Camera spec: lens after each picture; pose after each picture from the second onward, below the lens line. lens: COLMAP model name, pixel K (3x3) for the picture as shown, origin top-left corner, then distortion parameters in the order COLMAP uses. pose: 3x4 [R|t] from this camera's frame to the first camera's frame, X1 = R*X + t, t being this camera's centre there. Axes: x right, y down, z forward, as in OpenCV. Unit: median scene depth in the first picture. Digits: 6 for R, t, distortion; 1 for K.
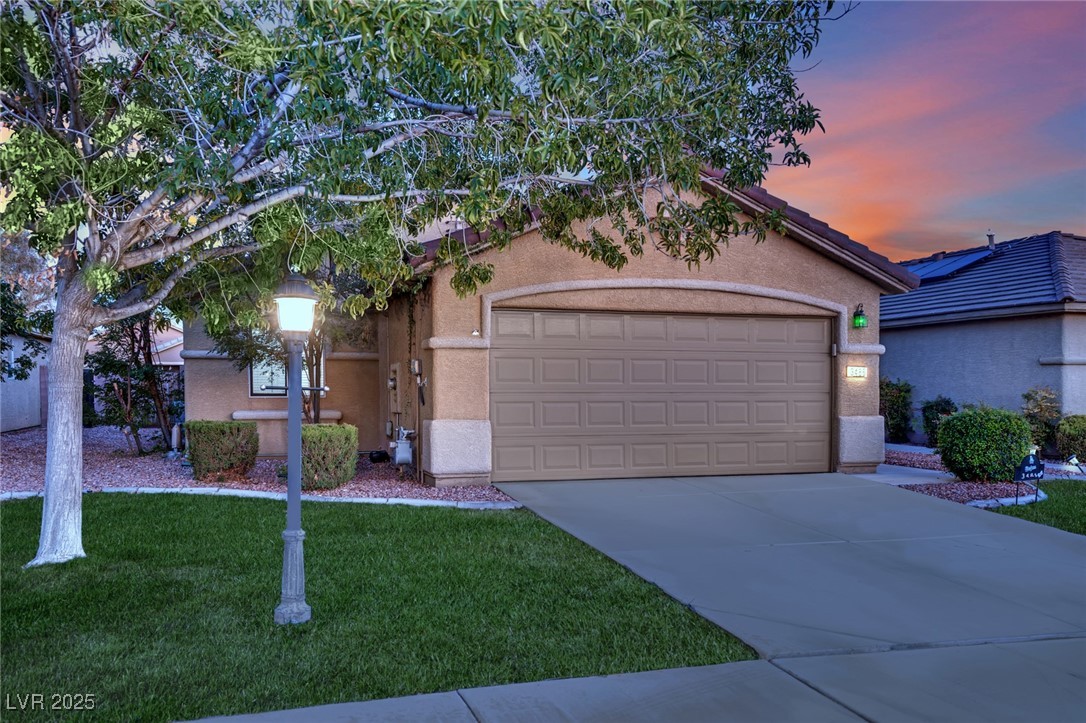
lens RADIAL K [[1013.7, 0, 544.7], [0, 1013.7, 391.0], [0, 0, 1]] dist [-0.064102, -0.008259]
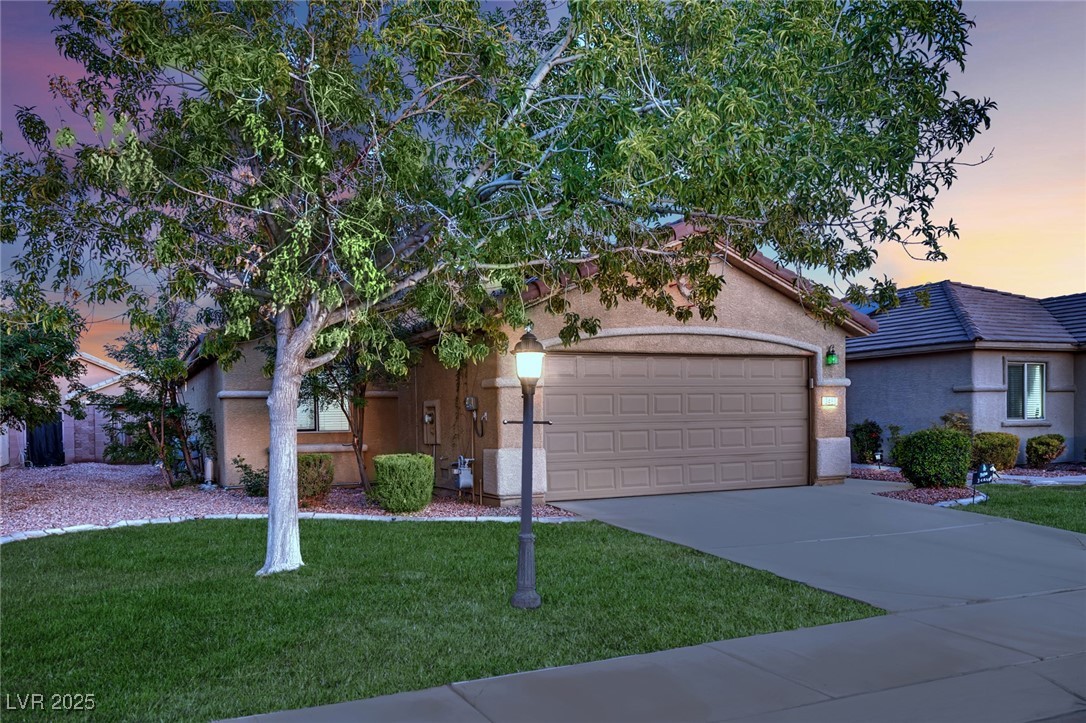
lens RADIAL K [[957.5, 0, 558.8], [0, 957.5, 361.5], [0, 0, 1]] dist [-0.126196, 0.004913]
pose [[0.991389, -0.010532, 0.130528, -0.167716], [0.018783, 0.997891, -0.062140, -0.001981], [-0.129599, 0.064057, 0.989495, -0.091695]]
